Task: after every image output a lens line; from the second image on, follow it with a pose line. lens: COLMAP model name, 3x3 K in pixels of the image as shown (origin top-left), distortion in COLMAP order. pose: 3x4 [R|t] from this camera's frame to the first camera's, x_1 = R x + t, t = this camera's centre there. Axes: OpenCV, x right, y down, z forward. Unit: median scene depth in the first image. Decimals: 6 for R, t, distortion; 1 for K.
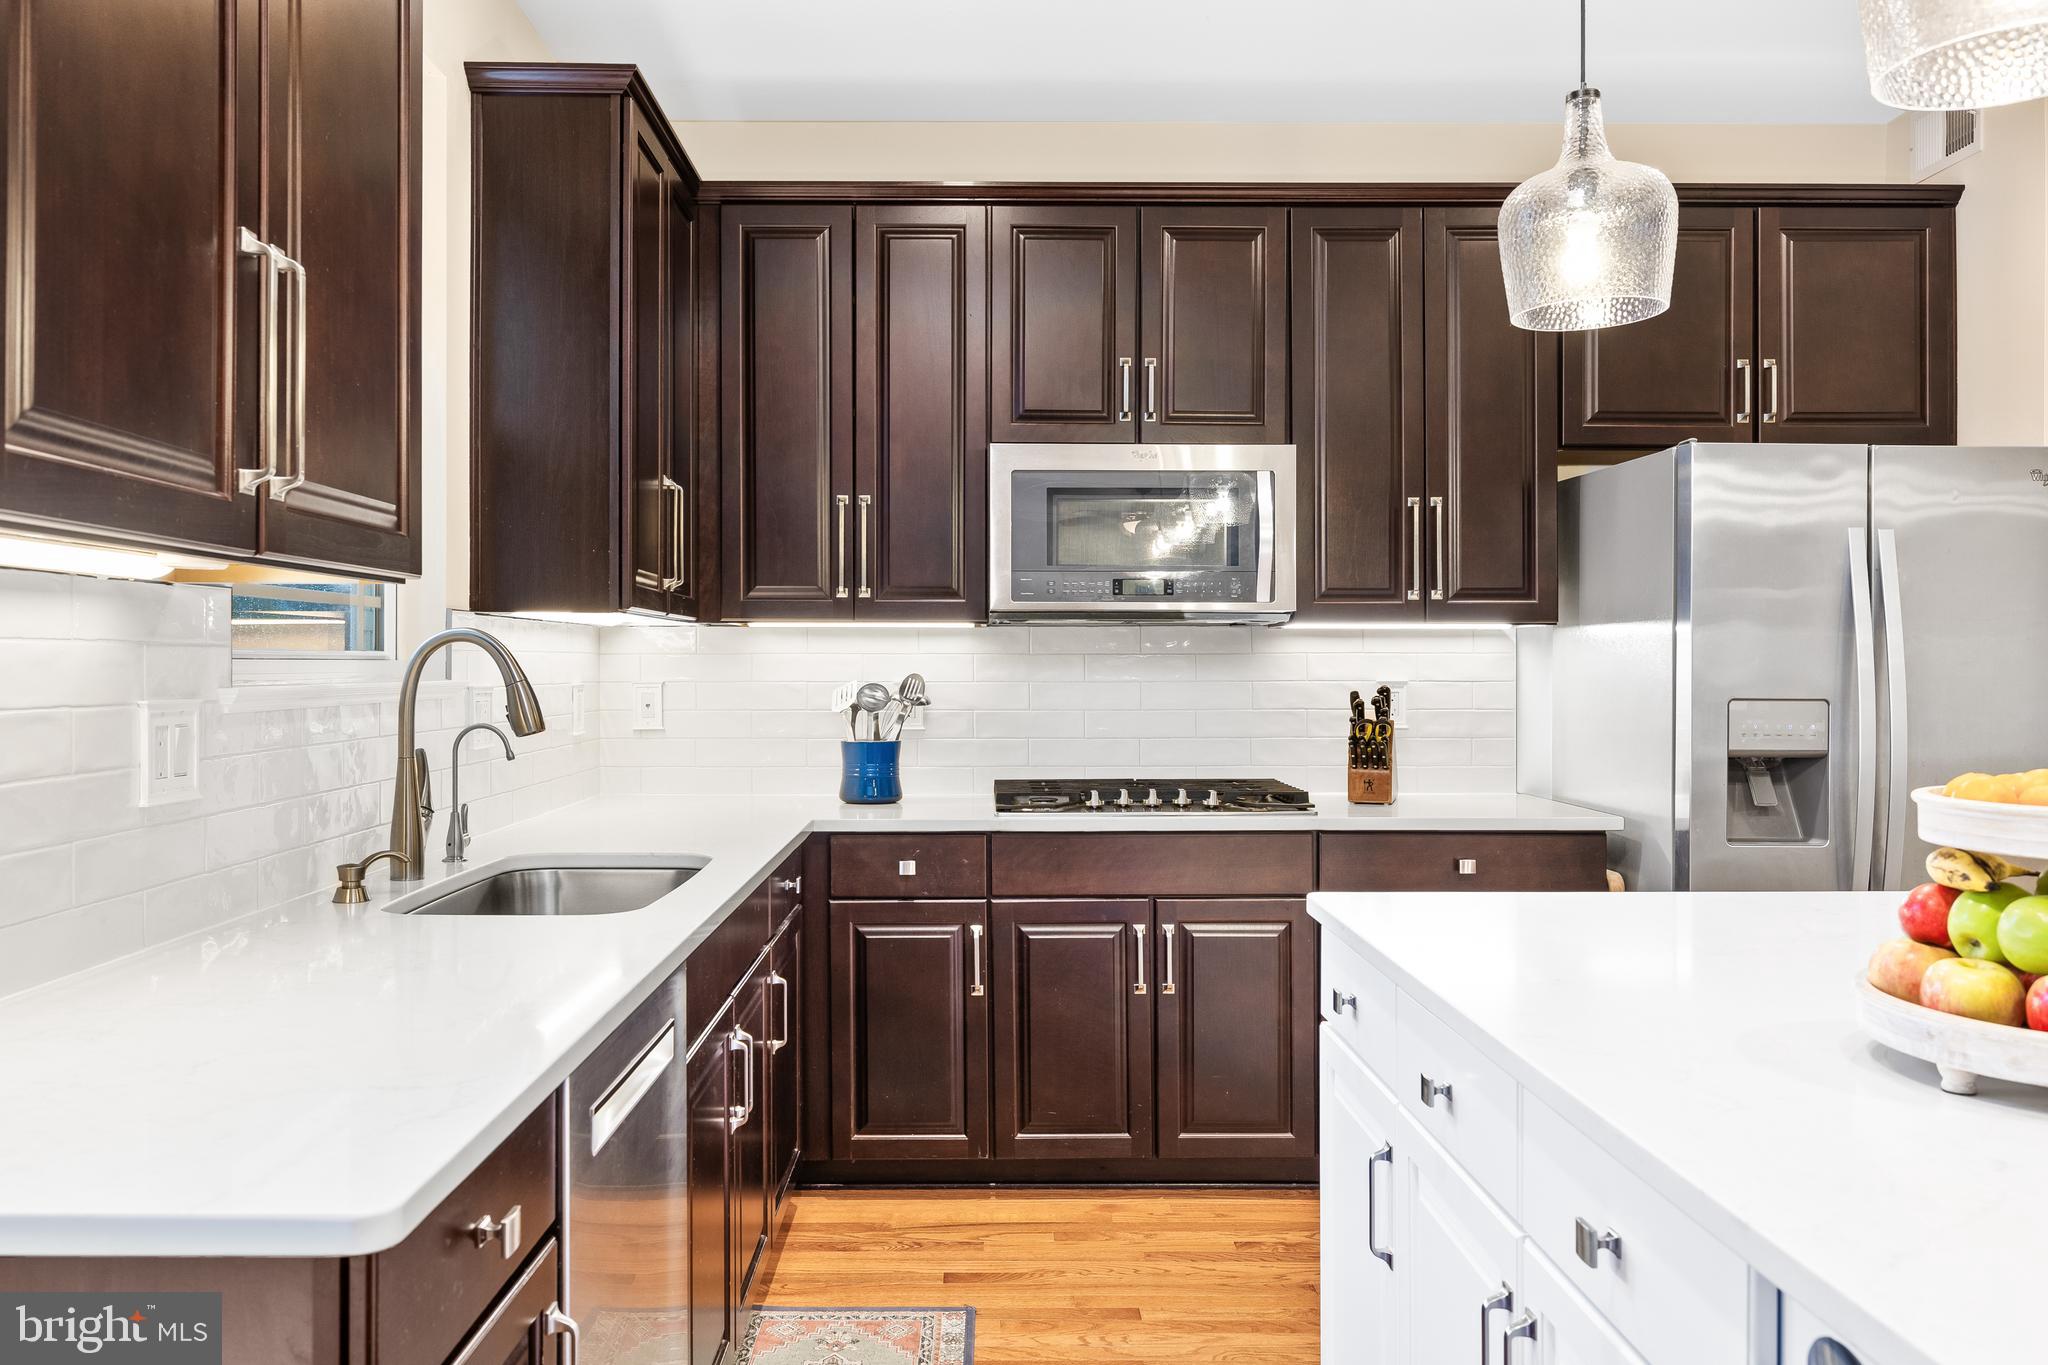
lens RADIAL K [[1552.1, 0, 978.8], [0, 1552.1, 651.9], [0, 0, 1]] dist [-0.003202, 0.001534]
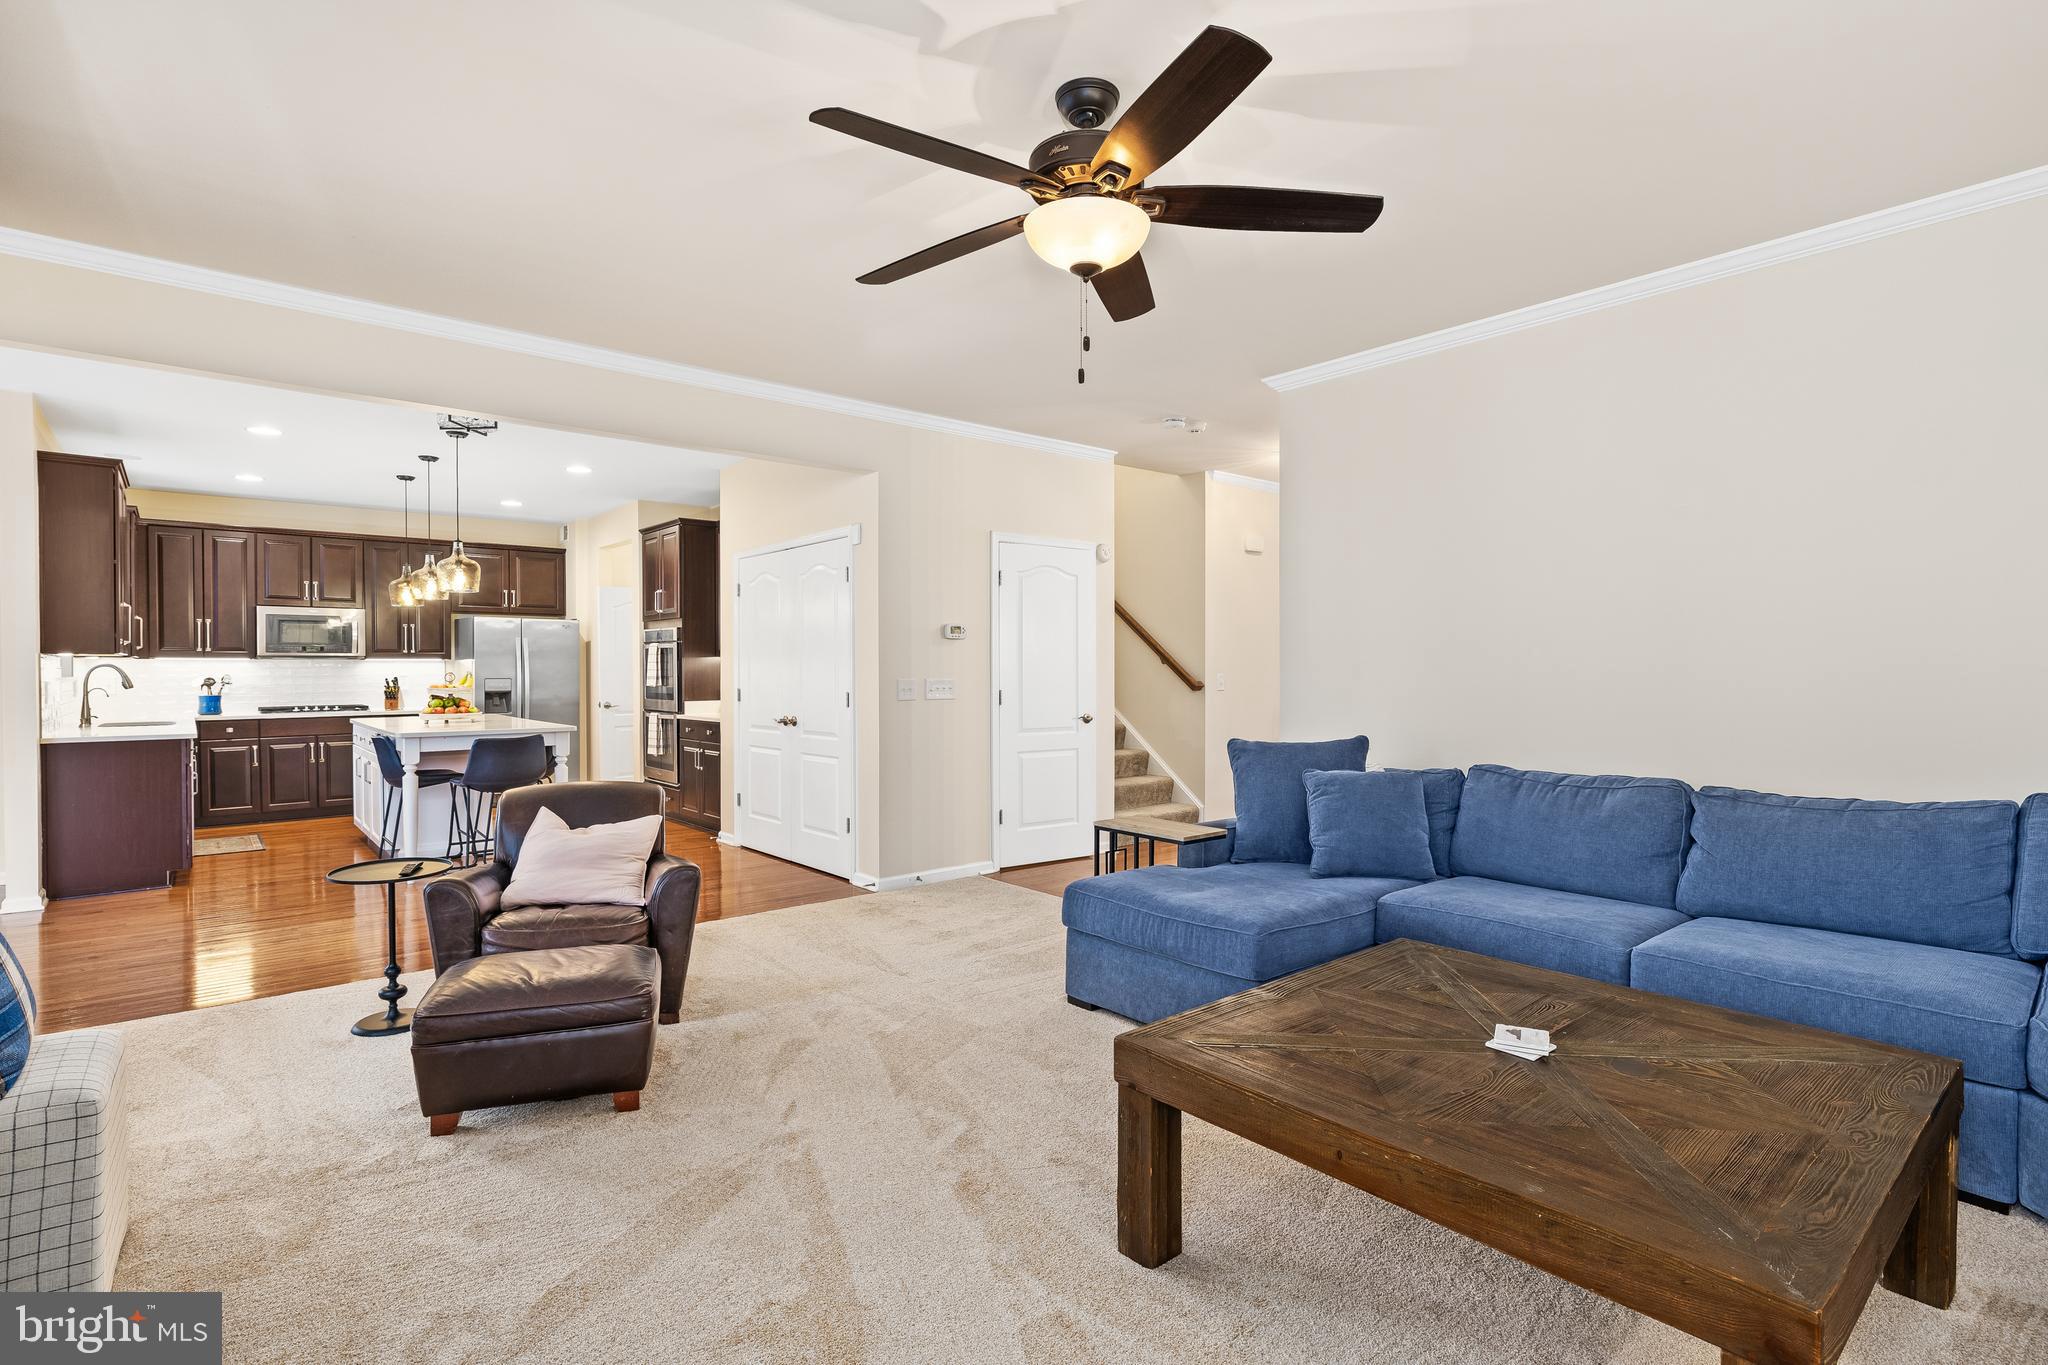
lens RADIAL K [[985.6, 0, 1022.0], [0, 985.6, 676.2], [0, 0, 1]] dist [-0.000387, -0.000250]
pose [[0.761075, -0.009094, 0.648600, -0.122845], [-0.001431, 0.999876, 0.015698, -0.017901], [-0.648663, -0.012876, 0.760967, -1.791250]]
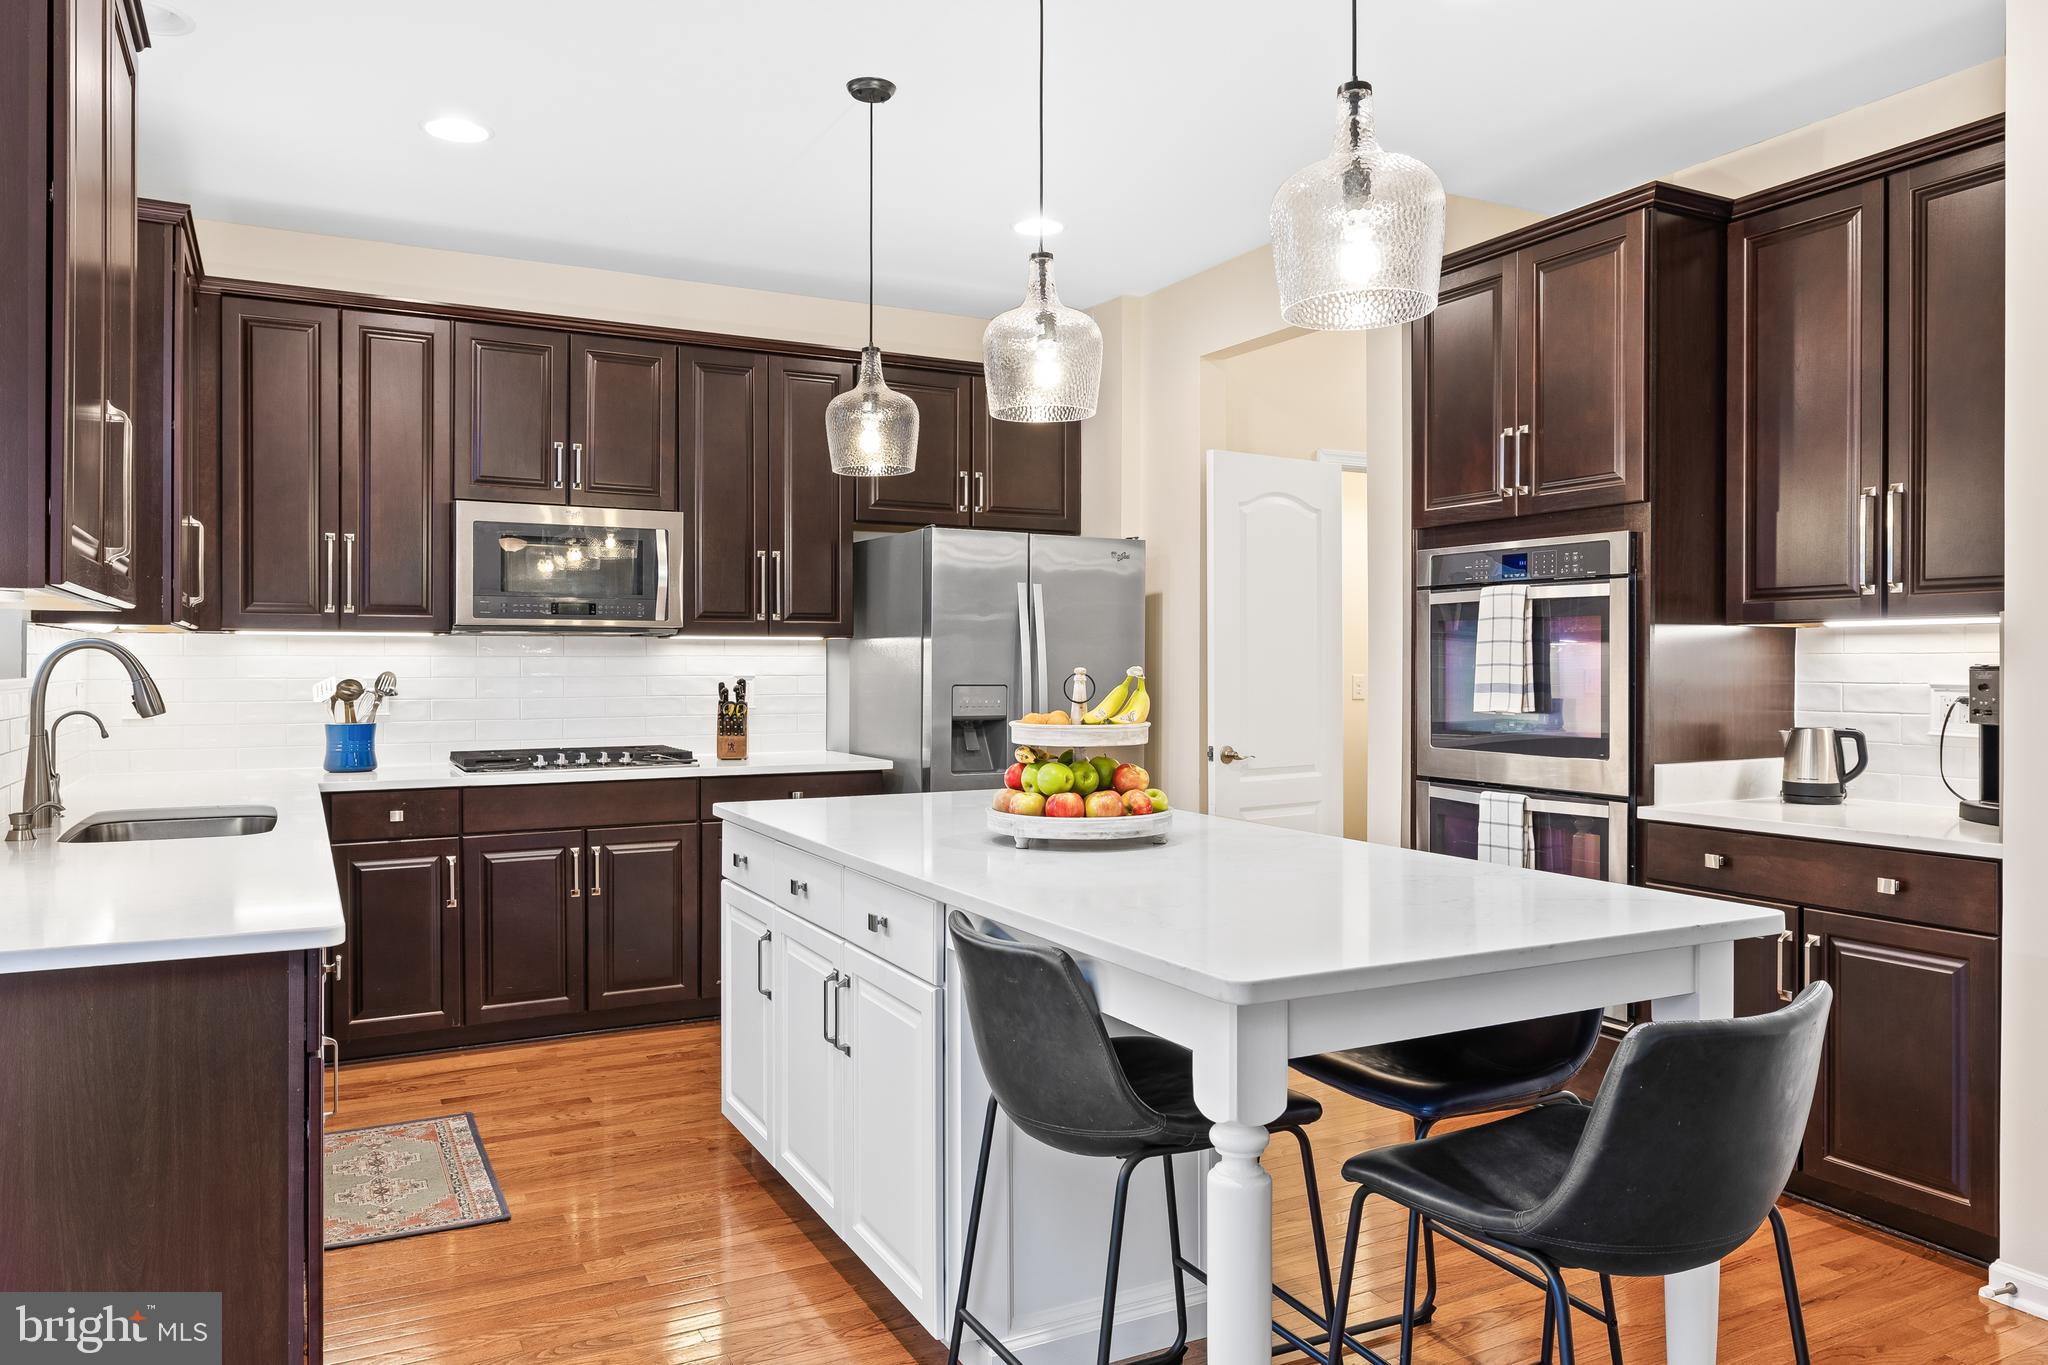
lens RADIAL K [[1388.7, 0, 1022.9], [0, 1388.7, 661.3], [0, 0, 1]] dist [0.002074, -0.002361]
pose [[0.885002, 0.000070, 0.465588, -0.123288], [-0.003191, 0.999977, 0.005916, -0.003434], [-0.465577, -0.006721, 0.884982, -0.307172]]
